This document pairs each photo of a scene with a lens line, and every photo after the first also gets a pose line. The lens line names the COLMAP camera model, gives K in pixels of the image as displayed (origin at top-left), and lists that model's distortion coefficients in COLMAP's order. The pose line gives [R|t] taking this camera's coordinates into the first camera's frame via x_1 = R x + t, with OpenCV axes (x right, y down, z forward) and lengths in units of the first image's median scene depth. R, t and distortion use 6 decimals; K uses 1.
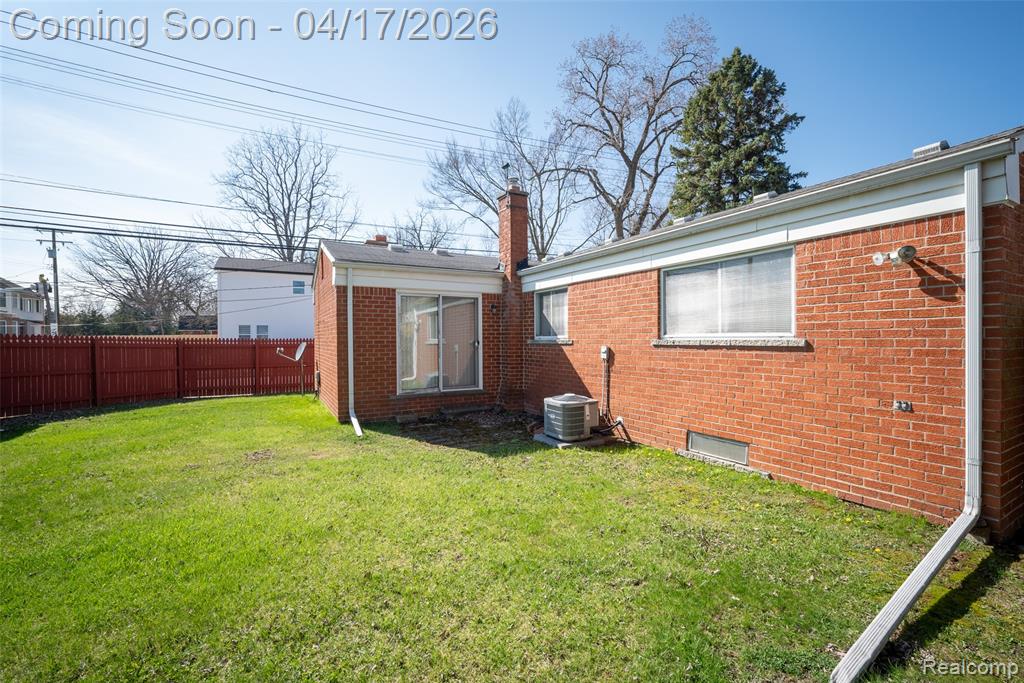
lens RADIAL K [[402.3, 0, 513.5], [0, 402.3, 340.8], [0, 0, 1]] dist [-0.012464, 0.000477]
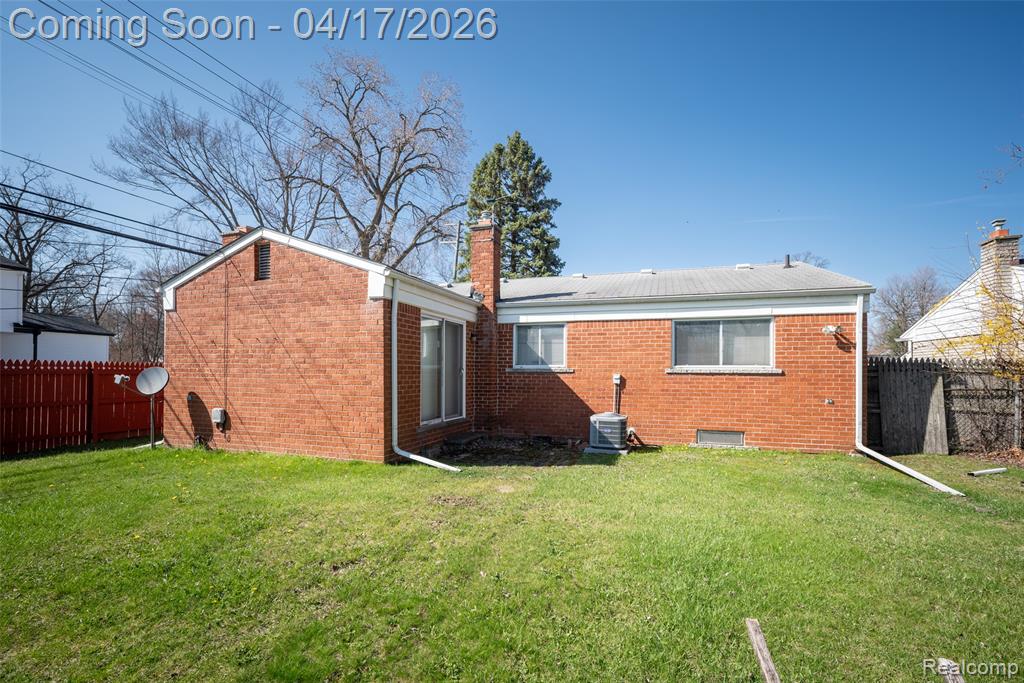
lens RADIAL K [[402.3, 0, 523.4], [0, 402.3, 369.3], [0, 0, 1]] dist [-0.012464, 0.000477]
pose [[0.772690, 0.014561, 0.634617, -0.960798], [-0.008494, 0.999885, -0.012599, 0.021023], [-0.634727, 0.004345, 0.772724, 0.238175]]
